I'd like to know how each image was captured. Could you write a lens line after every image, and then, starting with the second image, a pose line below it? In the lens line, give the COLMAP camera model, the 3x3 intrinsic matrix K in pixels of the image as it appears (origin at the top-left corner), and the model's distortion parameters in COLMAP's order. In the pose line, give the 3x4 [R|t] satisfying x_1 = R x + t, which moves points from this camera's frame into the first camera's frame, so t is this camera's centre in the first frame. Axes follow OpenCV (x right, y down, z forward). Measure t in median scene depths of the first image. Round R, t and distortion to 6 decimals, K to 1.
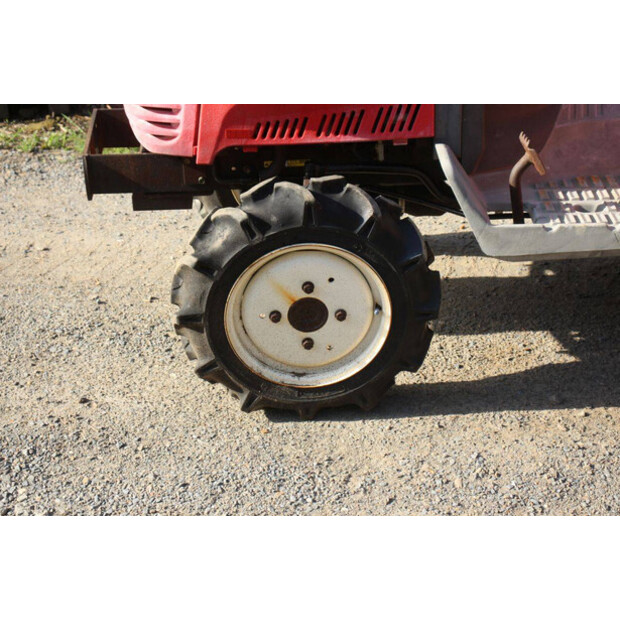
lens RADIAL K [[1473.9, 0, 310.0], [0, 1473.9, 310.0], [0, 0, 1]] dist [0.426351, 0.130620]
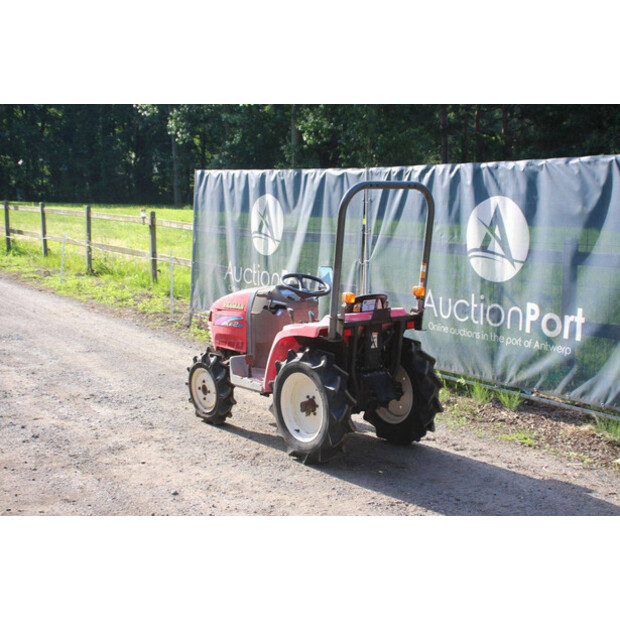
lens RADIAL K [[906.4, 0, 316.9], [0, 906.4, 311.8], [0, 0, 1]] dist [0.059130, 0.120711]
pose [[0.579499, 0.128559, -0.804769, 1.936259], [-0.389489, 0.911096, -0.134919, 0.021968], [0.715876, 0.391634, 0.578052, -0.183305]]
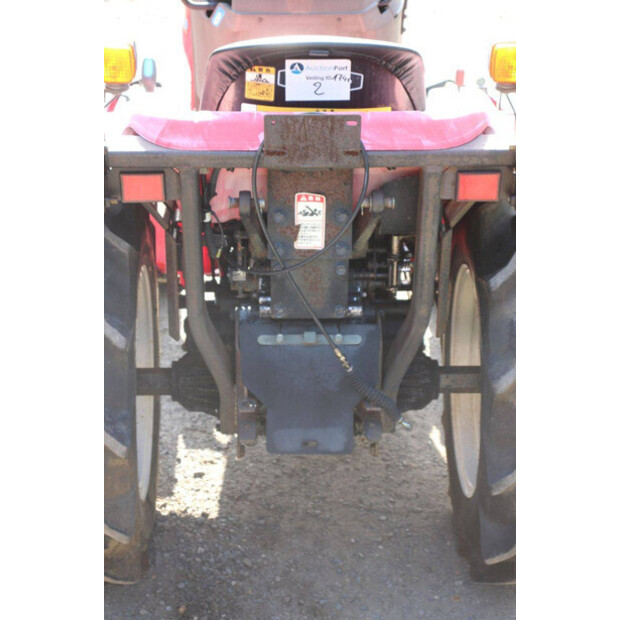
lens RADIAL K [[1473.9, 0, 310.0], [0, 1473.9, 310.0], [0, 0, 1]] dist [0.426351, 0.130620]
pose [[-0.016070, 0.476327, -0.879121, 1.202035], [-0.470297, 0.772303, 0.427047, -0.545785], [0.882362, 0.420310, 0.211604, 0.896059]]
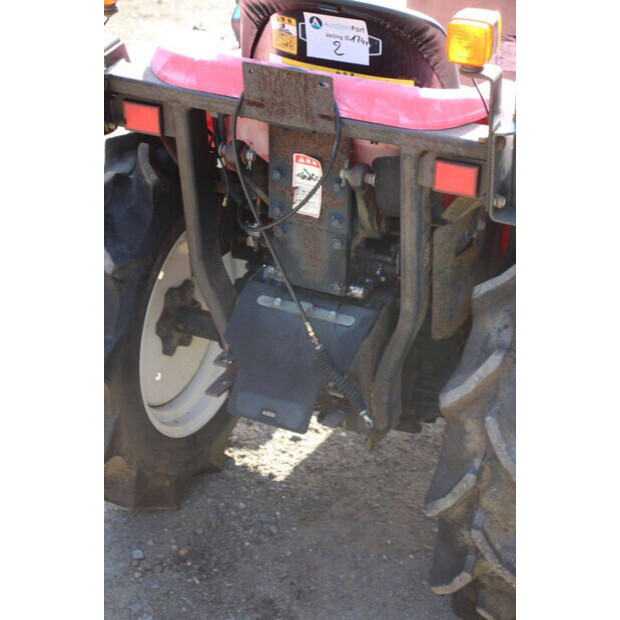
lens RADIAL K [[1473.9, 0, 310.0], [0, 1473.9, 310.0], [0, 0, 1]] dist [0.426351, 0.130620]
pose [[-0.486530, 0.418286, -0.767024, 1.085531], [-0.402426, 0.671962, 0.621707, -0.678048], [0.775463, 0.611149, -0.158601, 1.216185]]
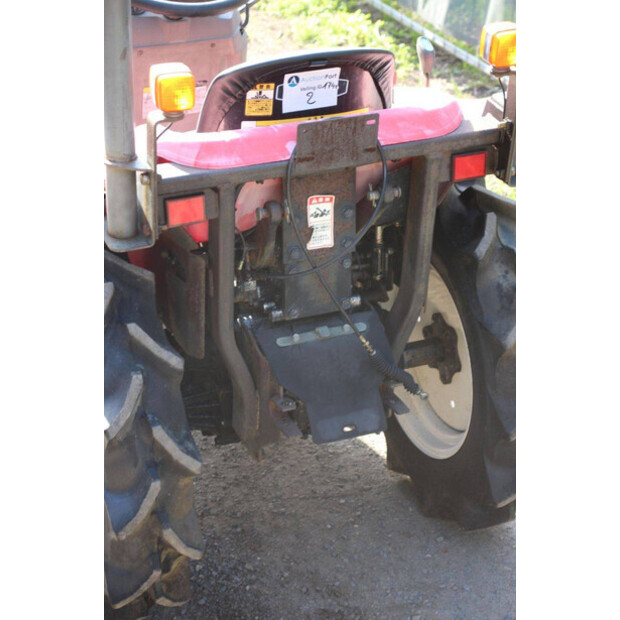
lens RADIAL K [[1473.9, 0, 310.0], [0, 1473.9, 310.0], [0, 0, 1]] dist [0.426351, 0.130620]
pose [[0.364249, 0.417378, -0.832537, 1.207061], [-0.439319, 0.865243, 0.241565, -0.396656], [0.821171, 0.277759, 0.498526, 0.620060]]
